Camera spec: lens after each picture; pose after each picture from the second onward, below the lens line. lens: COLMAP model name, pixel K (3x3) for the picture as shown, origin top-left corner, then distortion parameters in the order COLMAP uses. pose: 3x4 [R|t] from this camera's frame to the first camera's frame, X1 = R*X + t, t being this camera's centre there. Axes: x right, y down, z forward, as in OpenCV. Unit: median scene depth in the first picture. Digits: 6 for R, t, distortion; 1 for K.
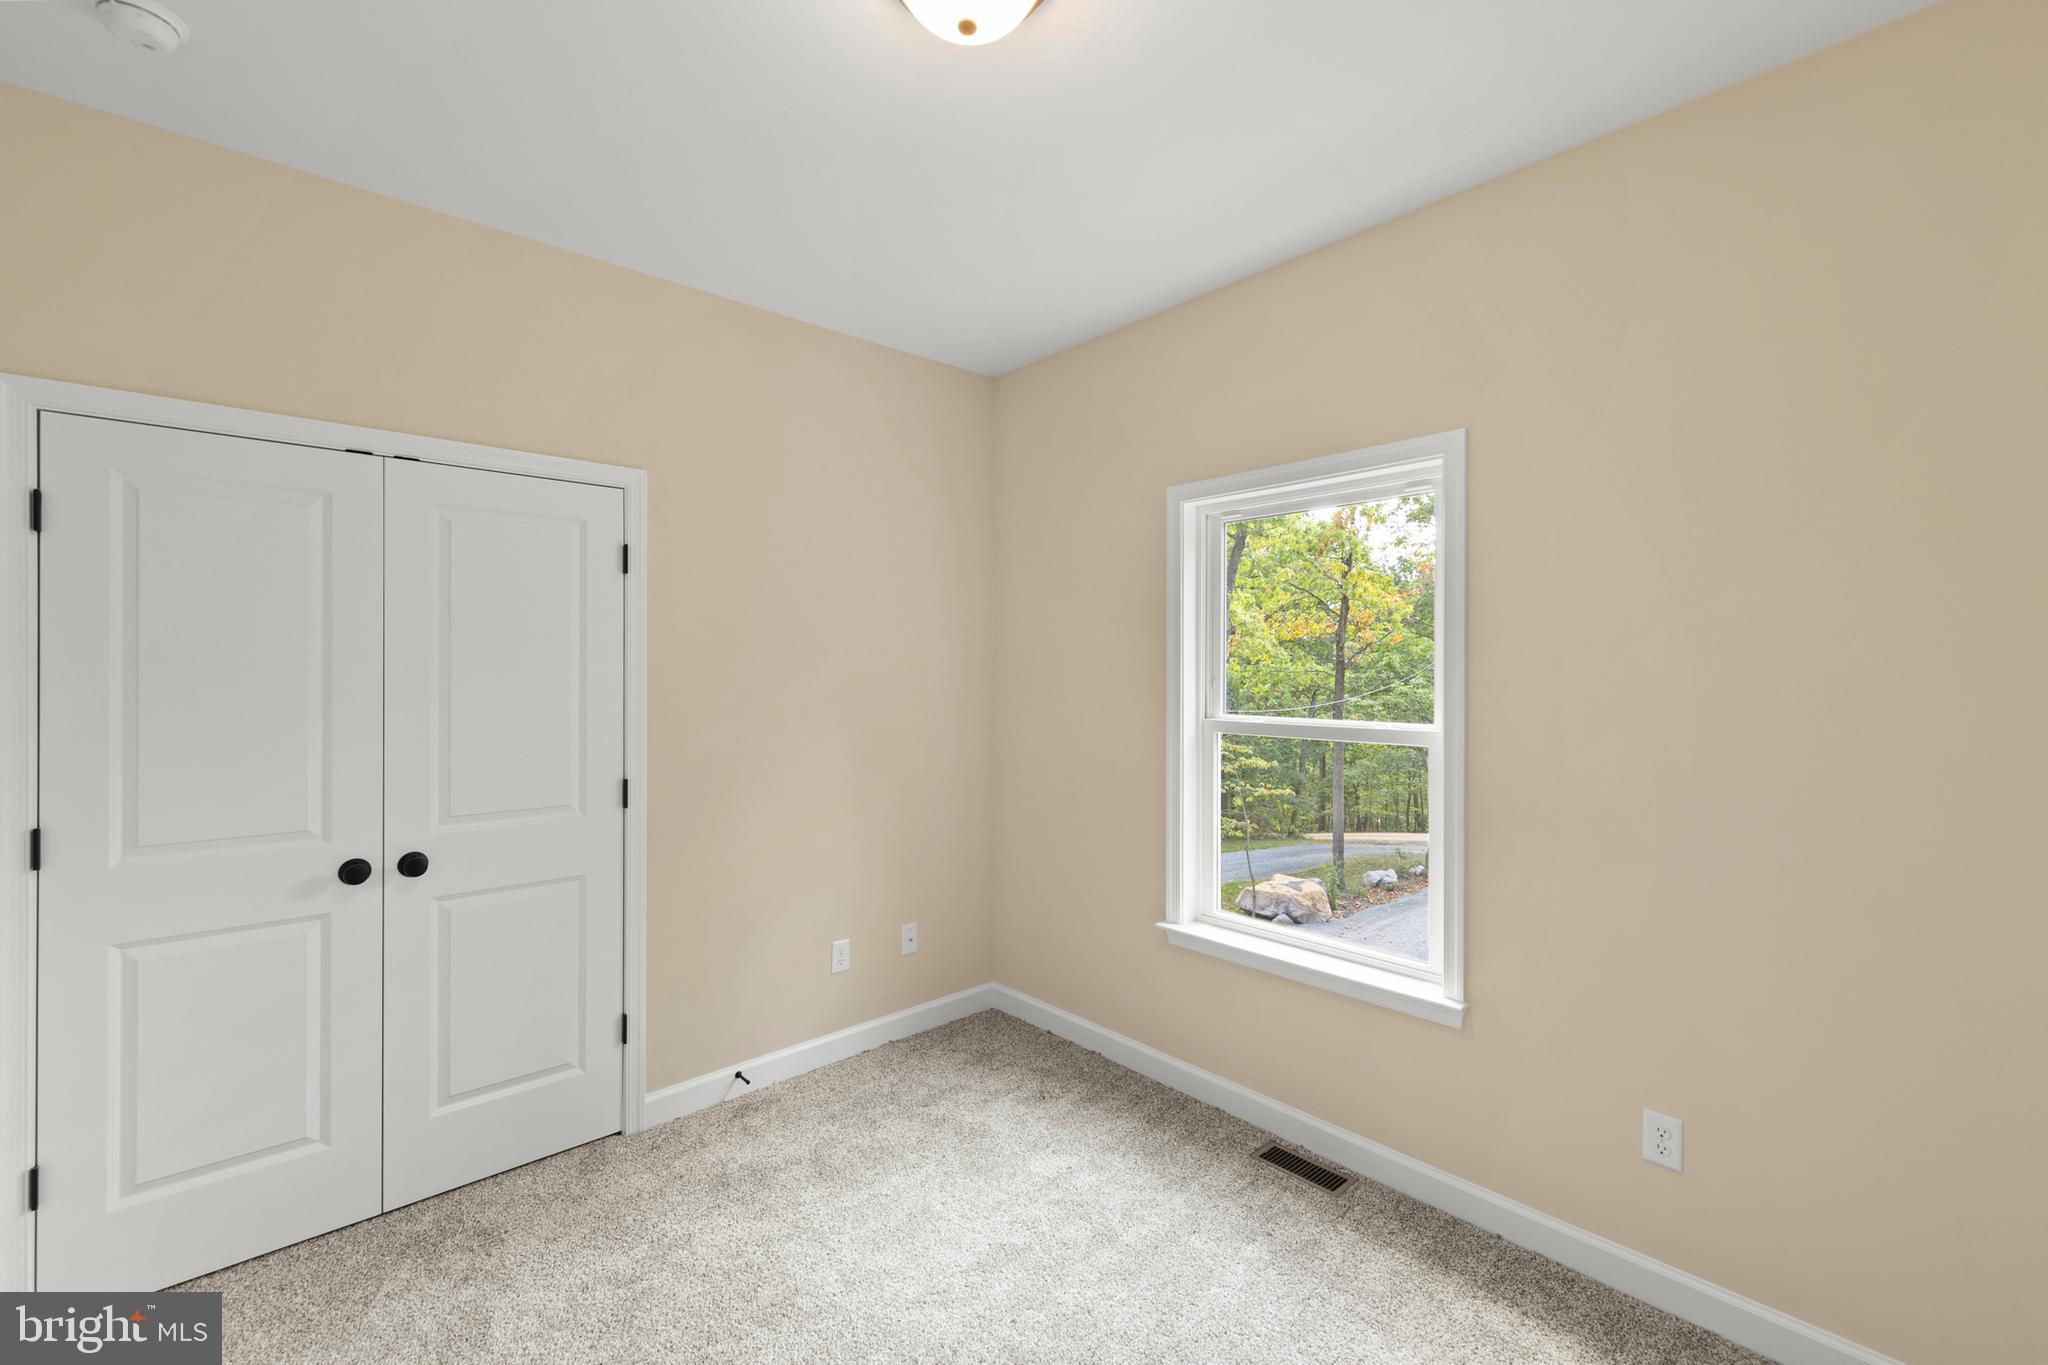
lens RADIAL K [[855.2, 0, 1004.7], [0, 855.2, 670.8], [0, 0, 1]] dist [0.004132, -0.000096]
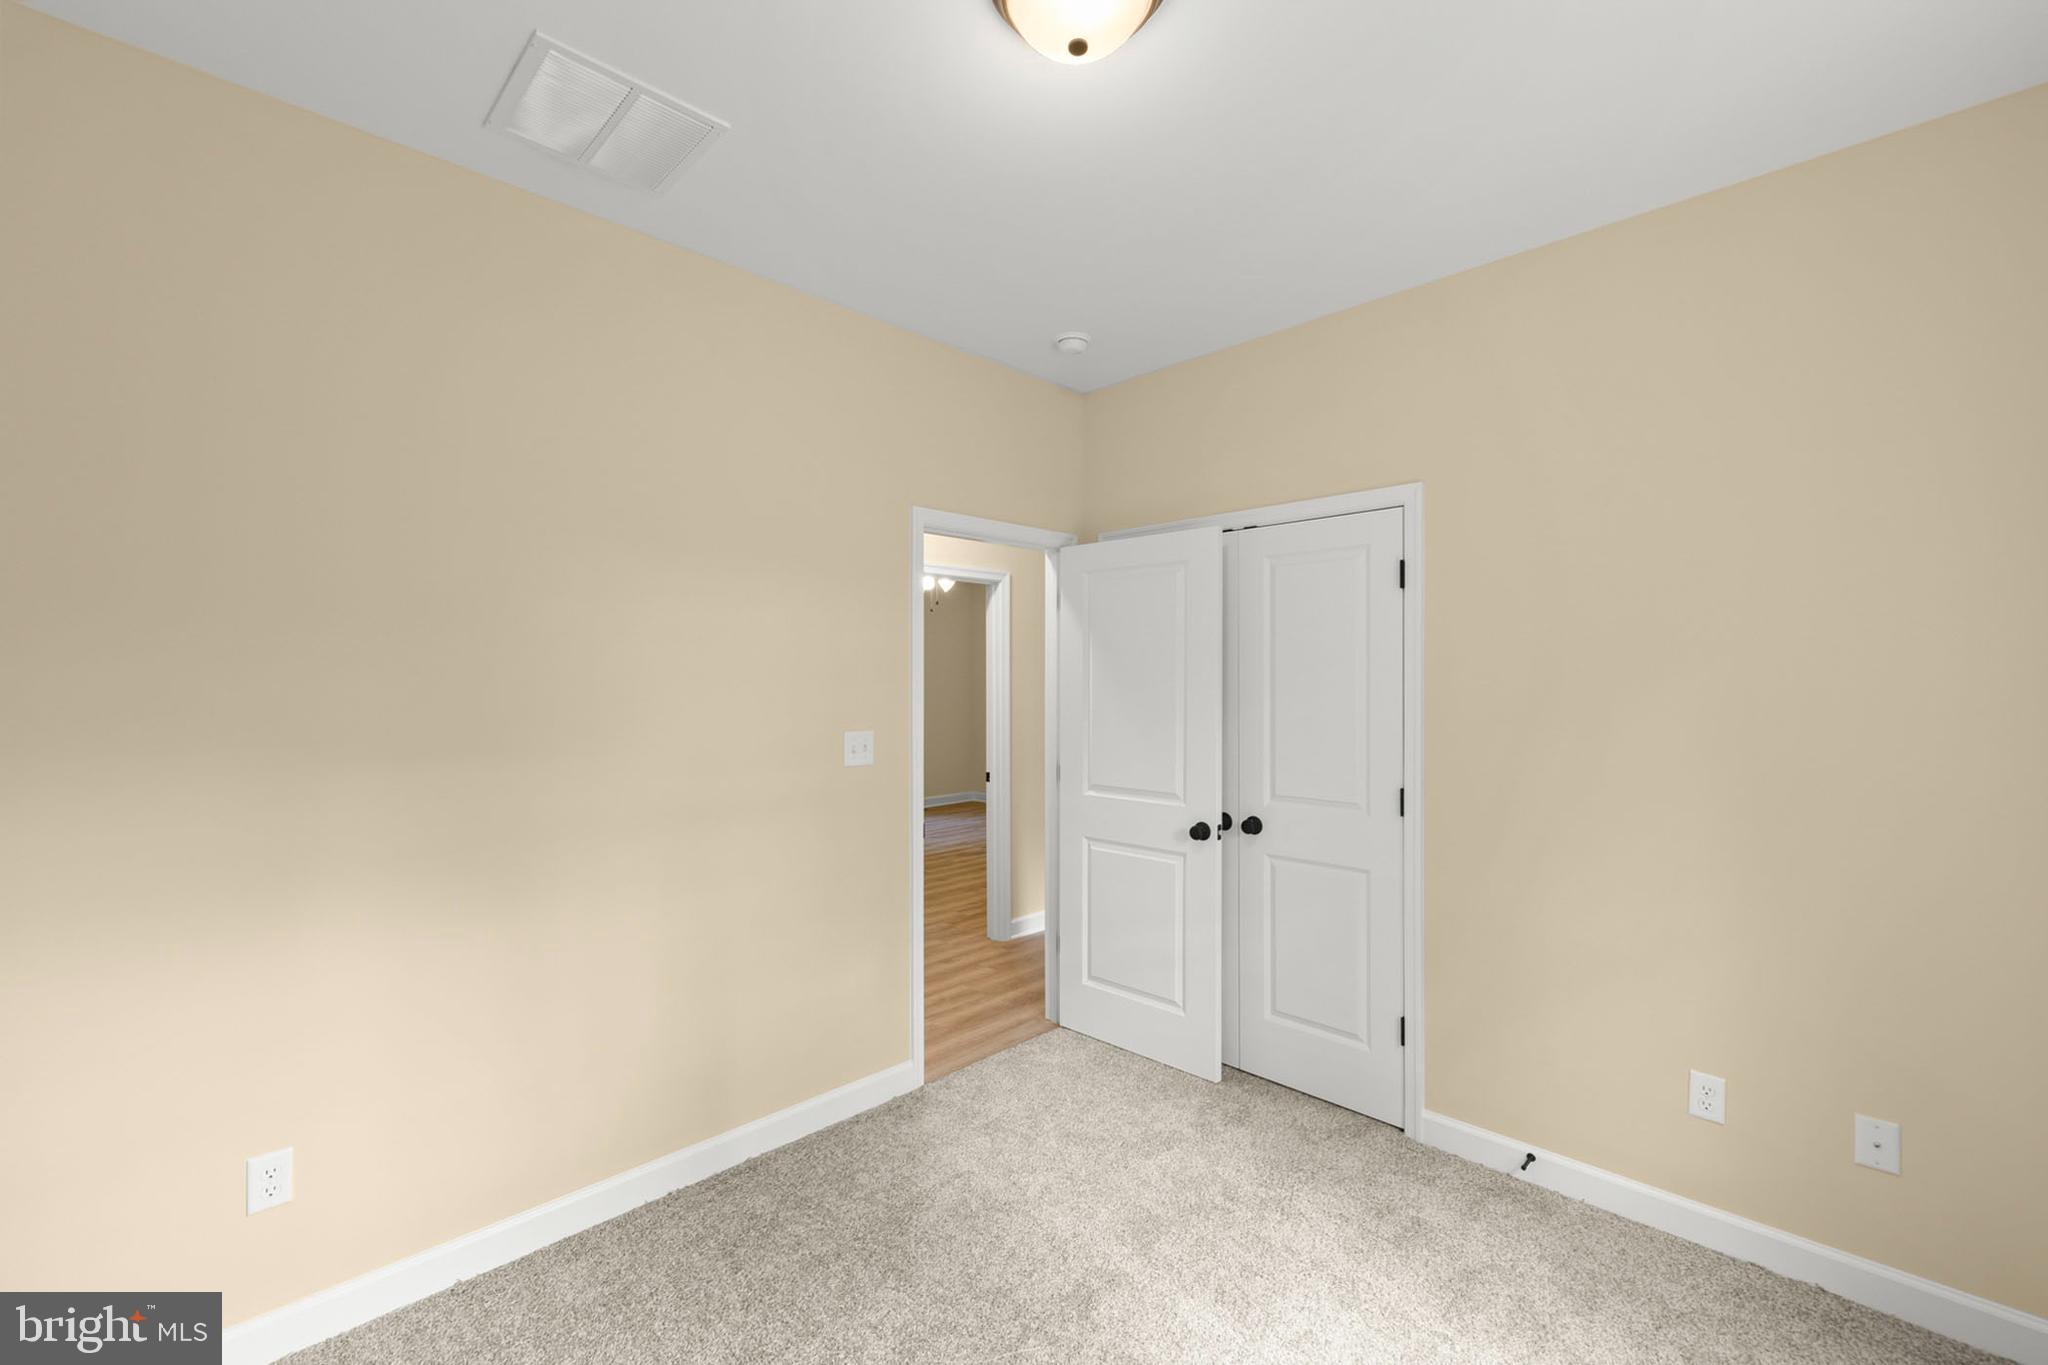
lens RADIAL K [[855.2, 0, 1045.2], [0, 855.2, 674.0], [0, 0, 1]] dist [0.004132, -0.000096]
pose [[0.064641, -0.007216, -0.997883, 0.549222], [0.001214, 0.999974, -0.007153, -0.003345], [0.997908, -0.000749, 0.064648, 0.498330]]
